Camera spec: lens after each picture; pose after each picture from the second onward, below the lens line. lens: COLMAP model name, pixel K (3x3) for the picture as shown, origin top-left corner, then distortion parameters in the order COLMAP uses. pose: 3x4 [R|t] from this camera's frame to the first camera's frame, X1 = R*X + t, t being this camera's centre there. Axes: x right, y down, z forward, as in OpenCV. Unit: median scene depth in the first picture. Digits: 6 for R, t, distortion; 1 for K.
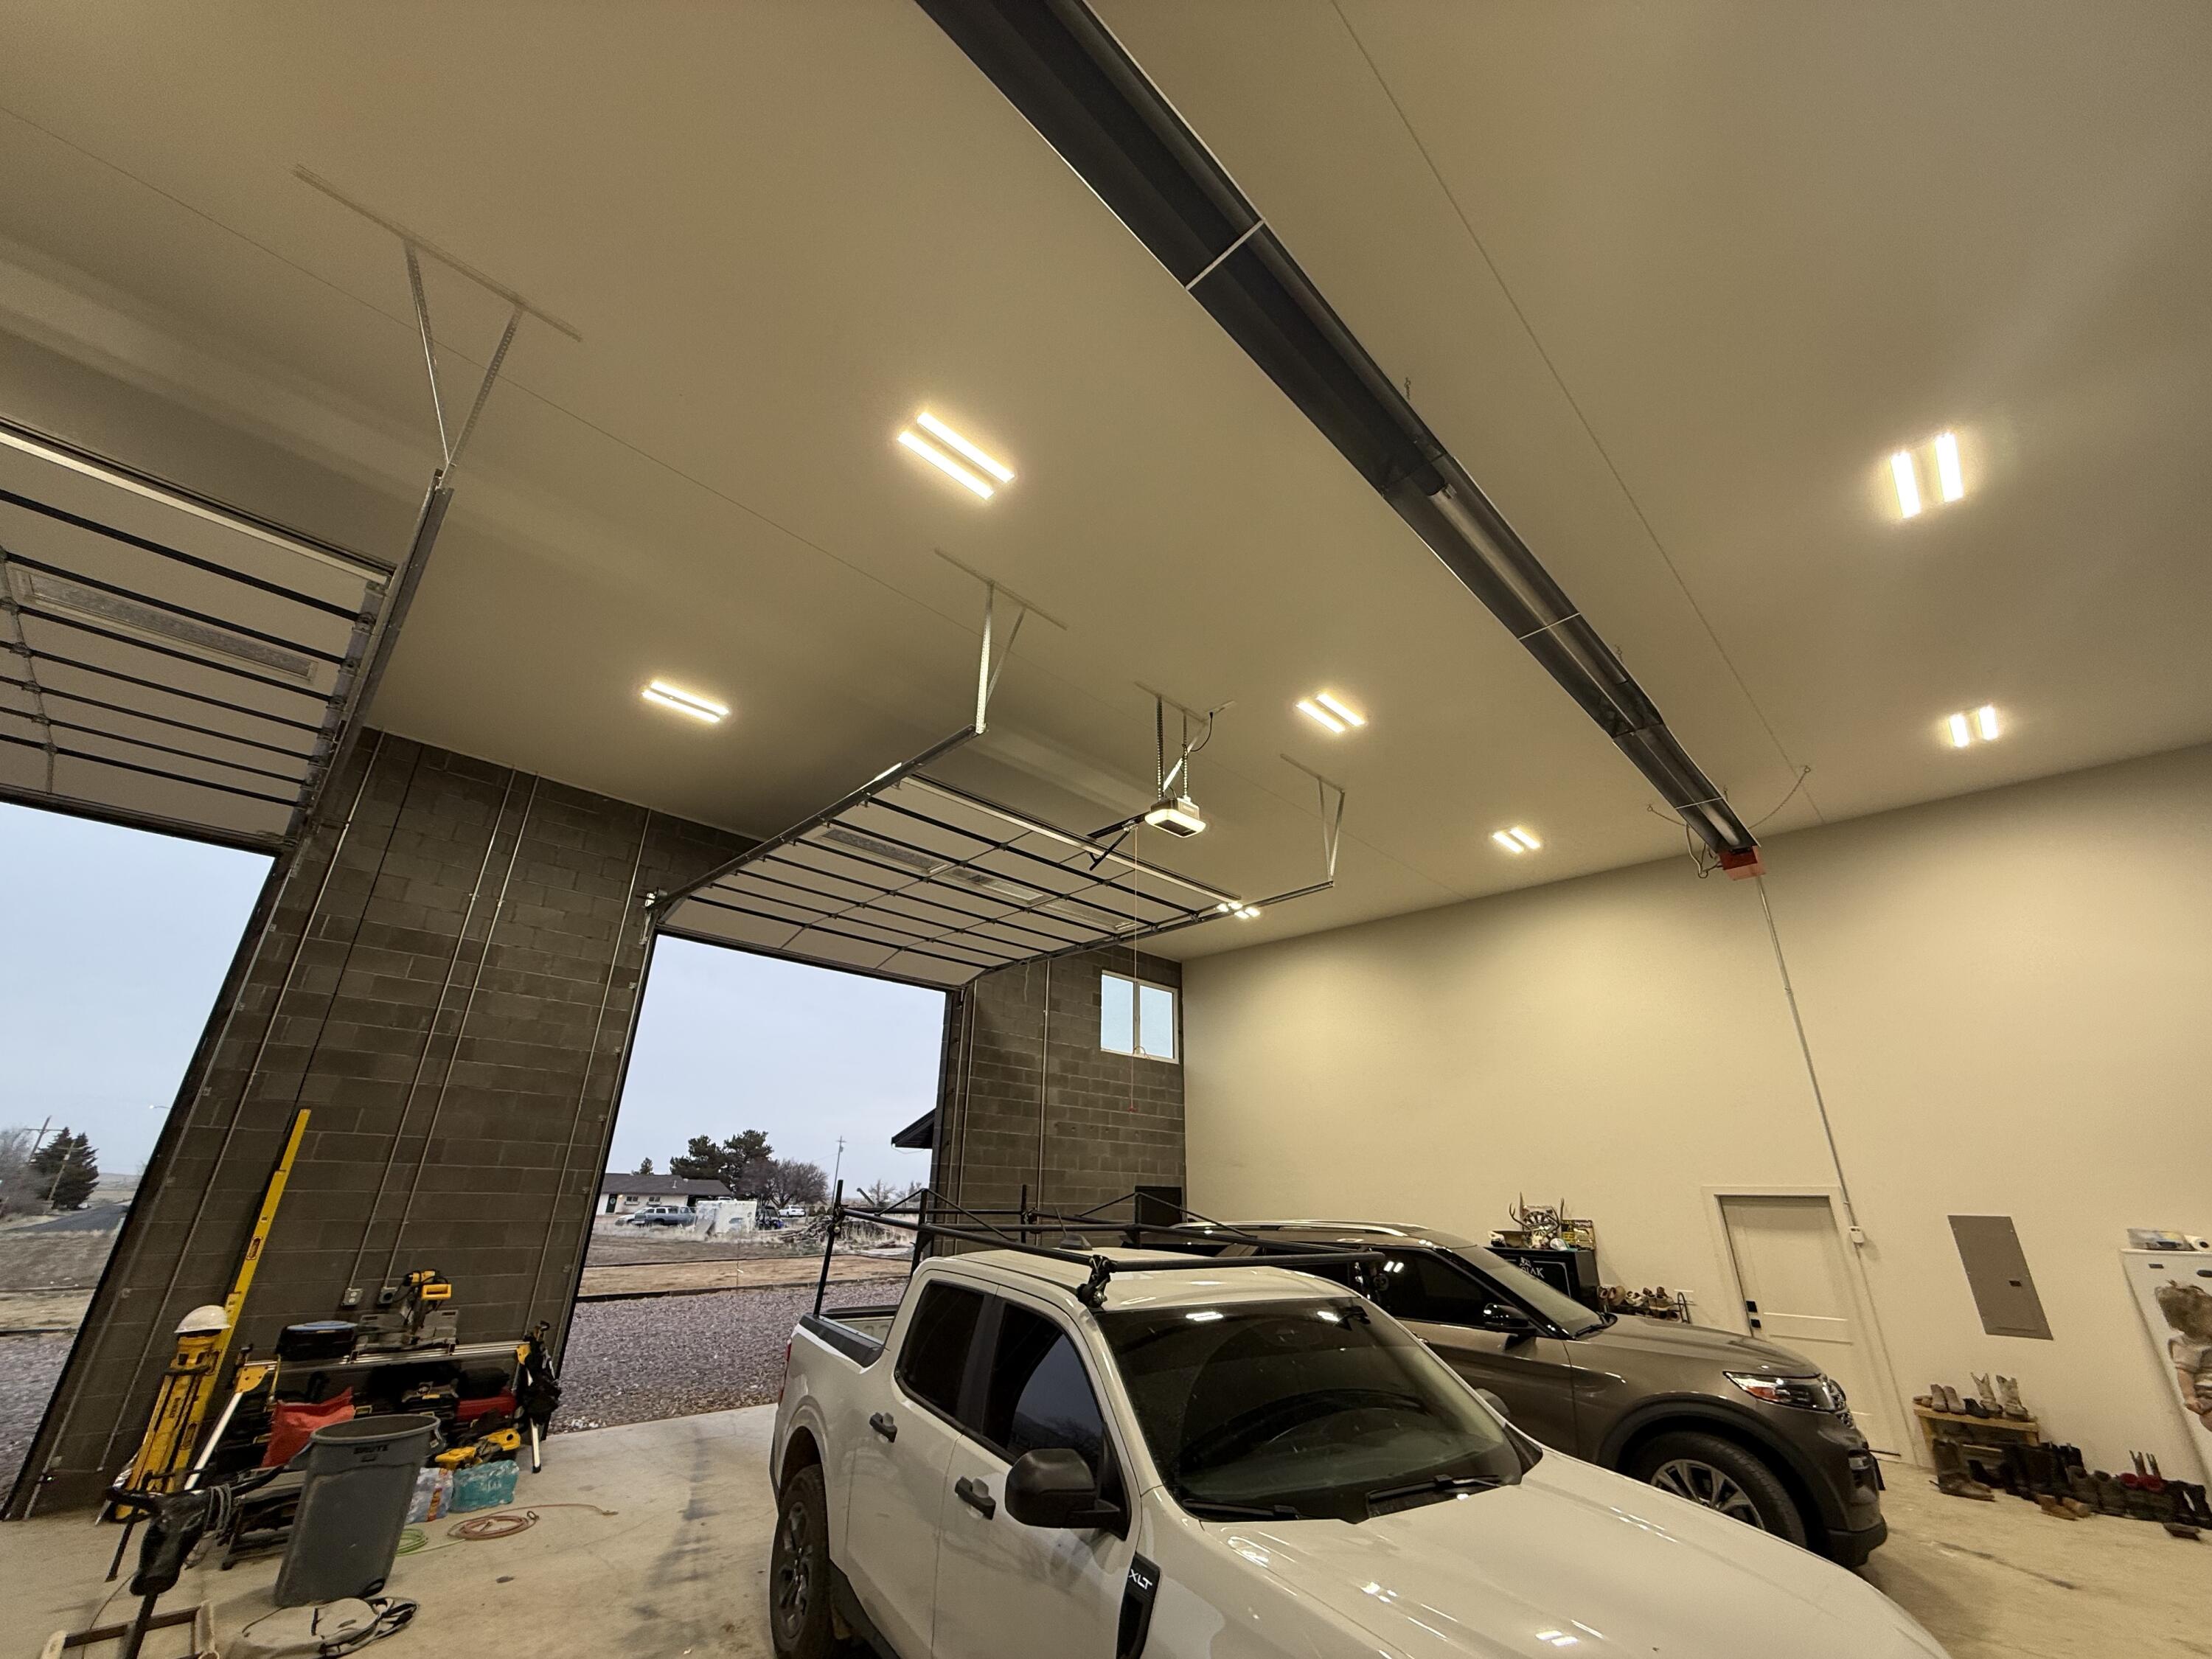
lens RADIAL K [[910.6, 0, 1105.0], [0, 910.6, 775.9], [0, 0, 1]] dist [0.000077, 0.000093]
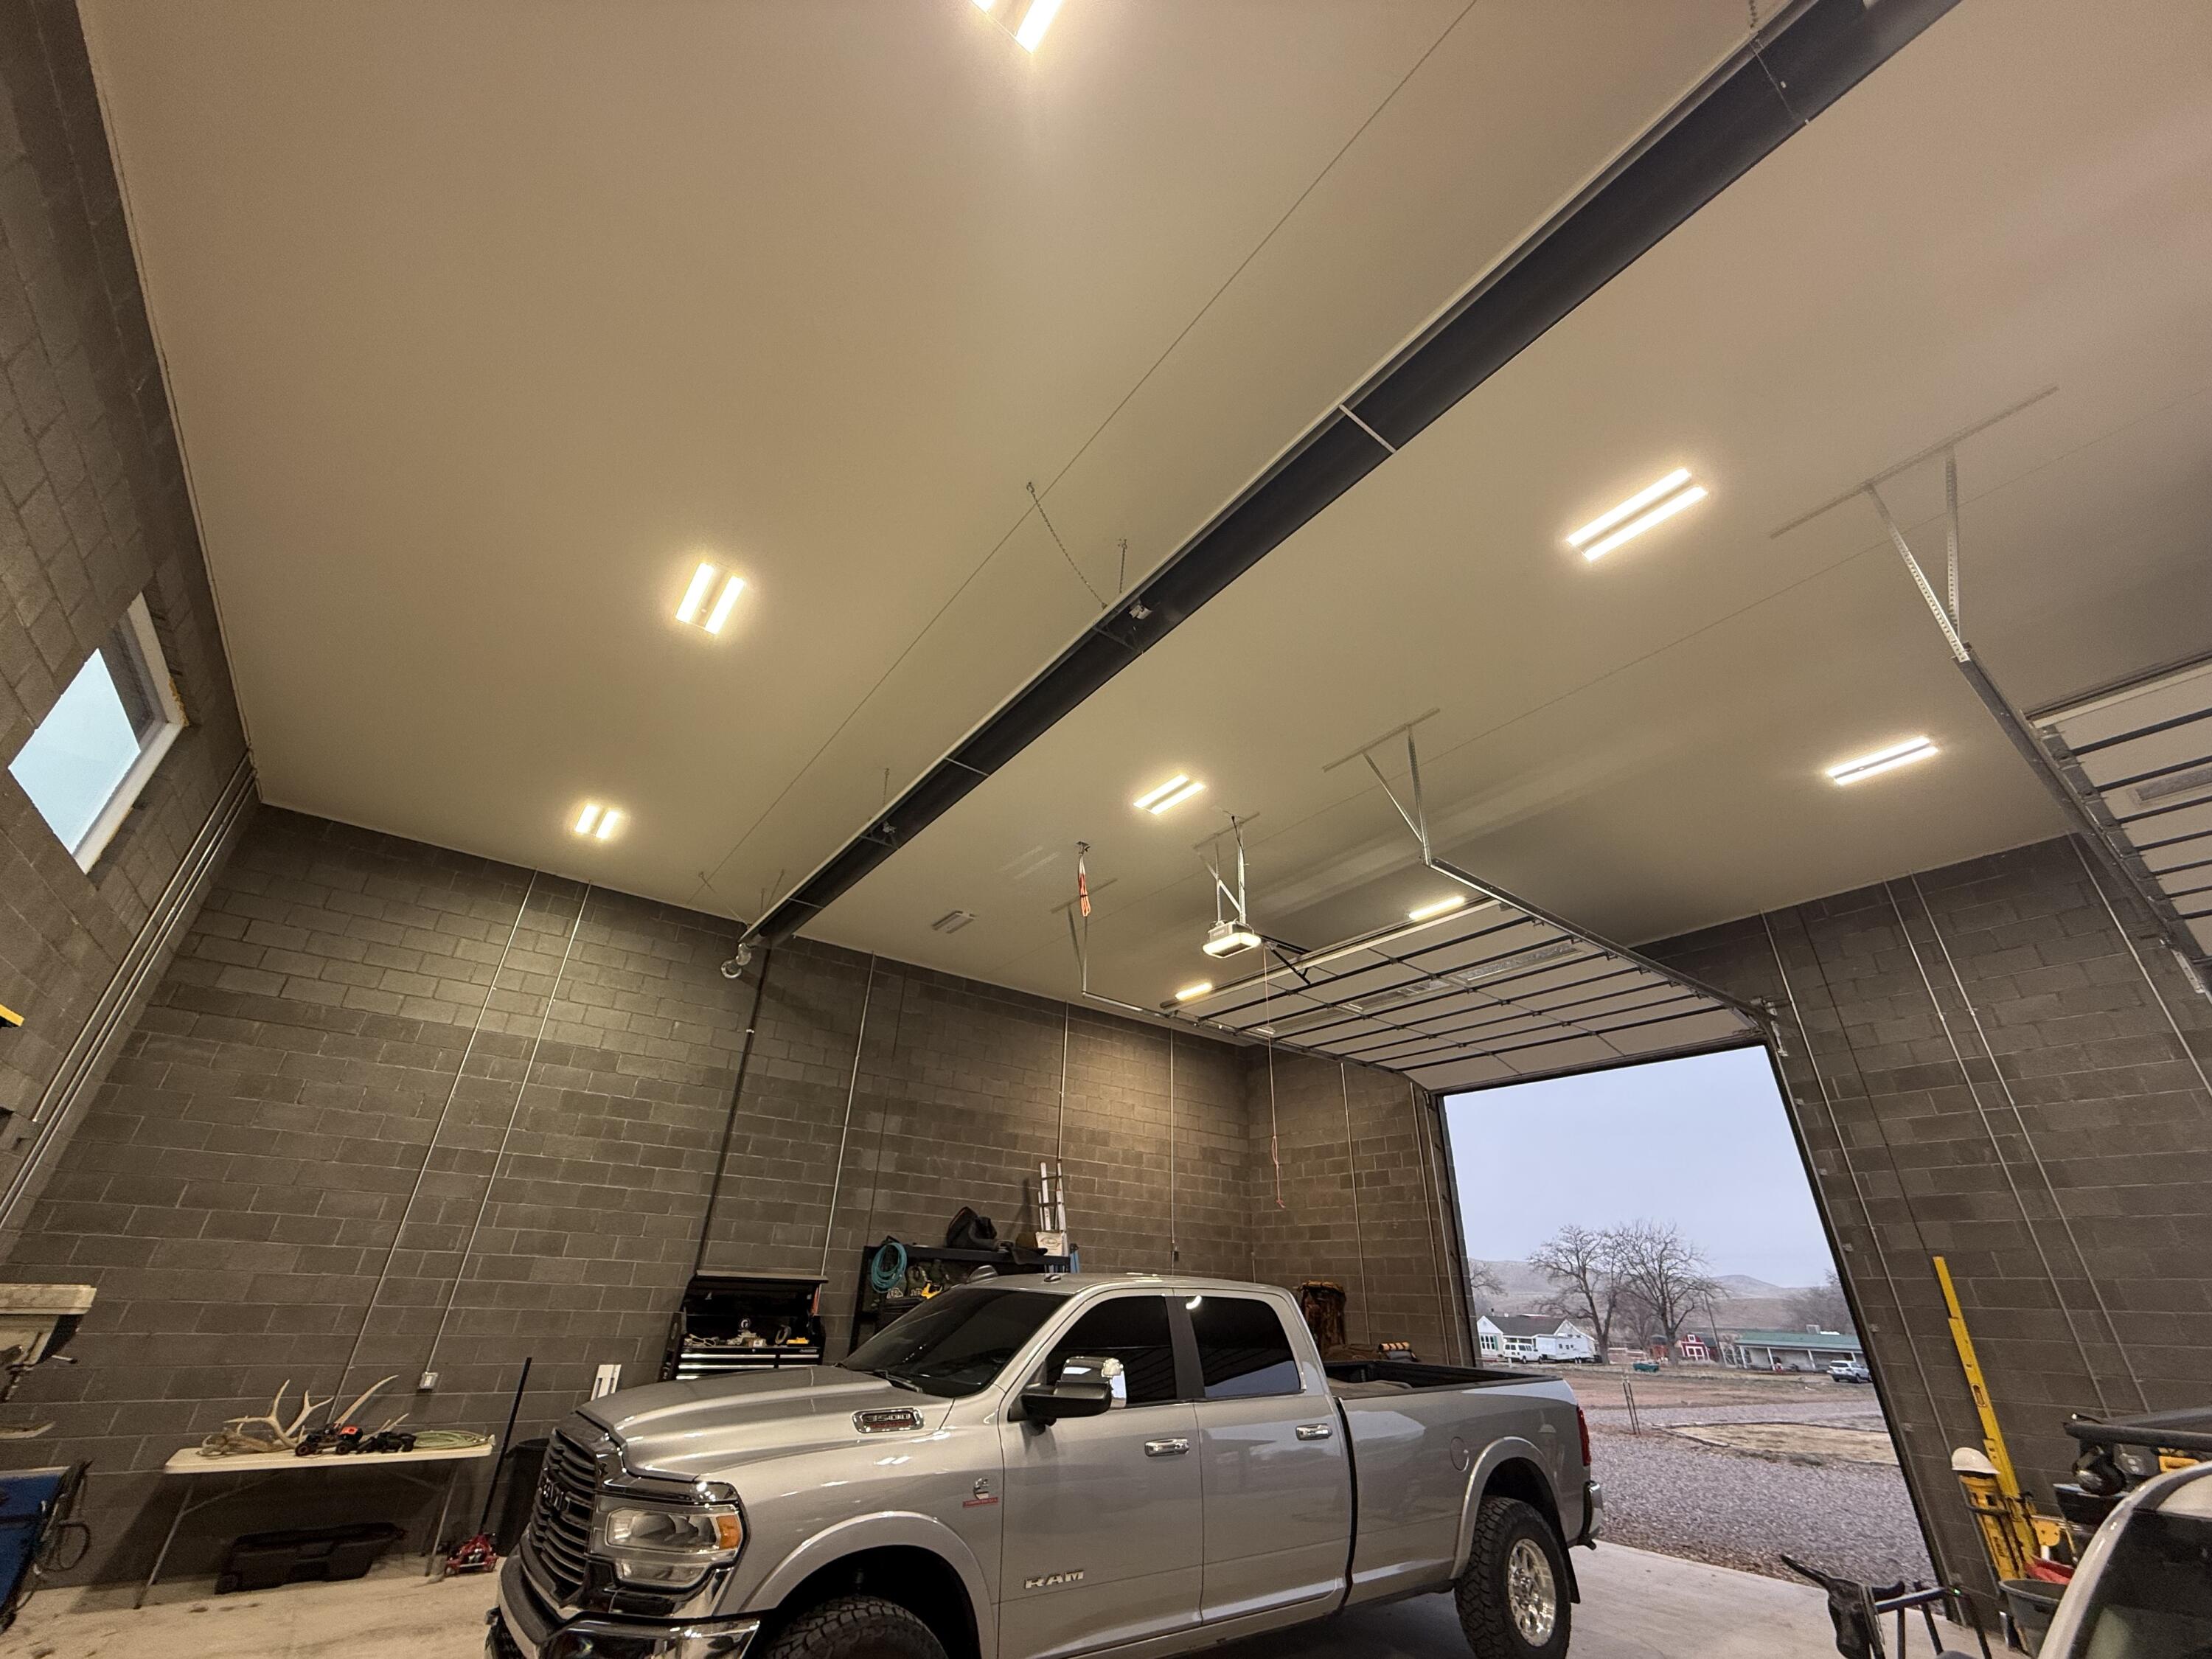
lens RADIAL K [[878.6, 0, 1101.3], [0, 878.6, 827.5], [0, 0, 1]] dist [-0.000444, 0.000041]
pose [[-0.185721, -0.493277, -0.849815, 0.386575], [0.369140, 0.766486, -0.525581, 0.155931], [0.910628, -0.411312, 0.039735, 0.273583]]
